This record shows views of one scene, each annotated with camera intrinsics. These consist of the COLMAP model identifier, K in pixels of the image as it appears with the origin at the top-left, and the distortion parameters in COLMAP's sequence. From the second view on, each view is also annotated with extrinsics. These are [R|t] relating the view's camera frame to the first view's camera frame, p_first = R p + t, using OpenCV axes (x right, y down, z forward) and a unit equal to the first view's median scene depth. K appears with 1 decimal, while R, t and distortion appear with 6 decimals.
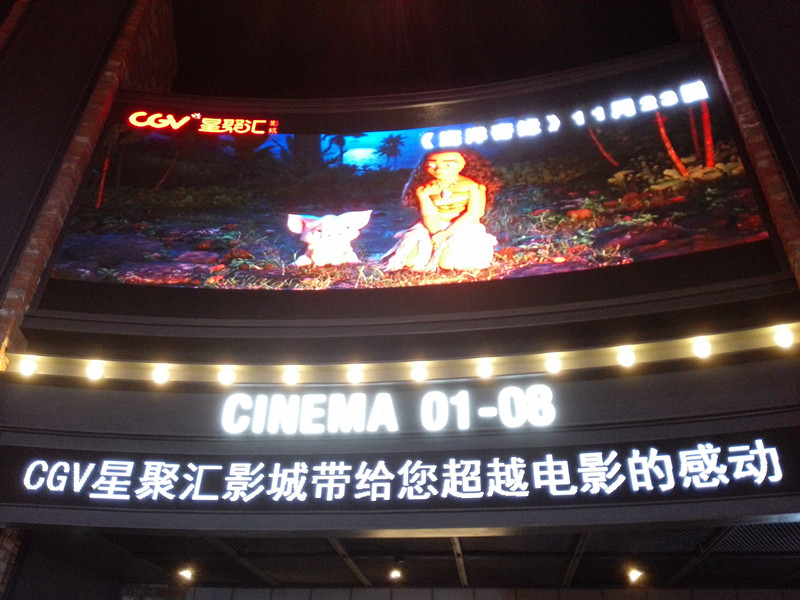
lens RADIAL K [[653.1, 0, 403.1], [0, 653.1, 301.5], [0, 0, 1]] dist [0.118791, -0.190414]
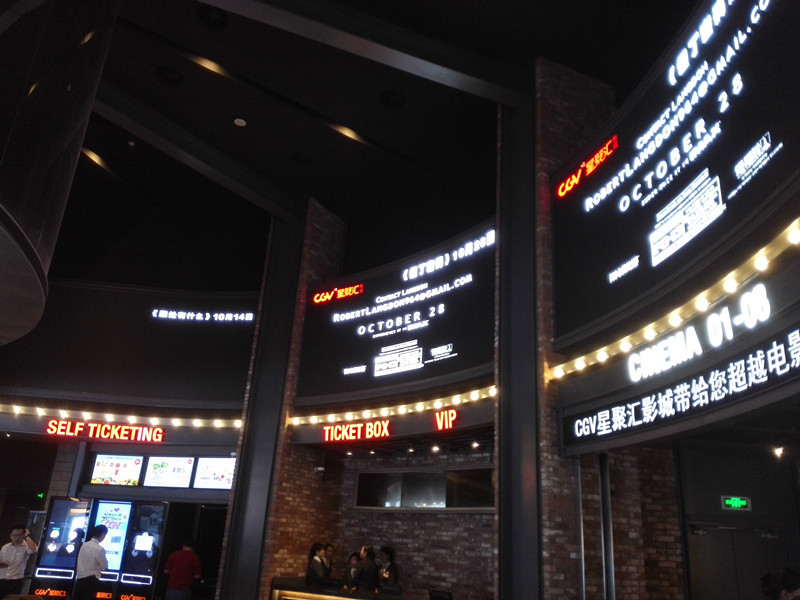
lens RADIAL K [[653.1, 0, 403.1], [0, 653.1, 301.5], [0, 0, 1]] dist [0.118791, -0.190414]
pose [[0.256668, -0.349549, -0.901075, 1.123865], [0.502237, 0.844785, -0.184652, 0.054724], [0.825760, -0.405159, 0.392386, 0.007470]]
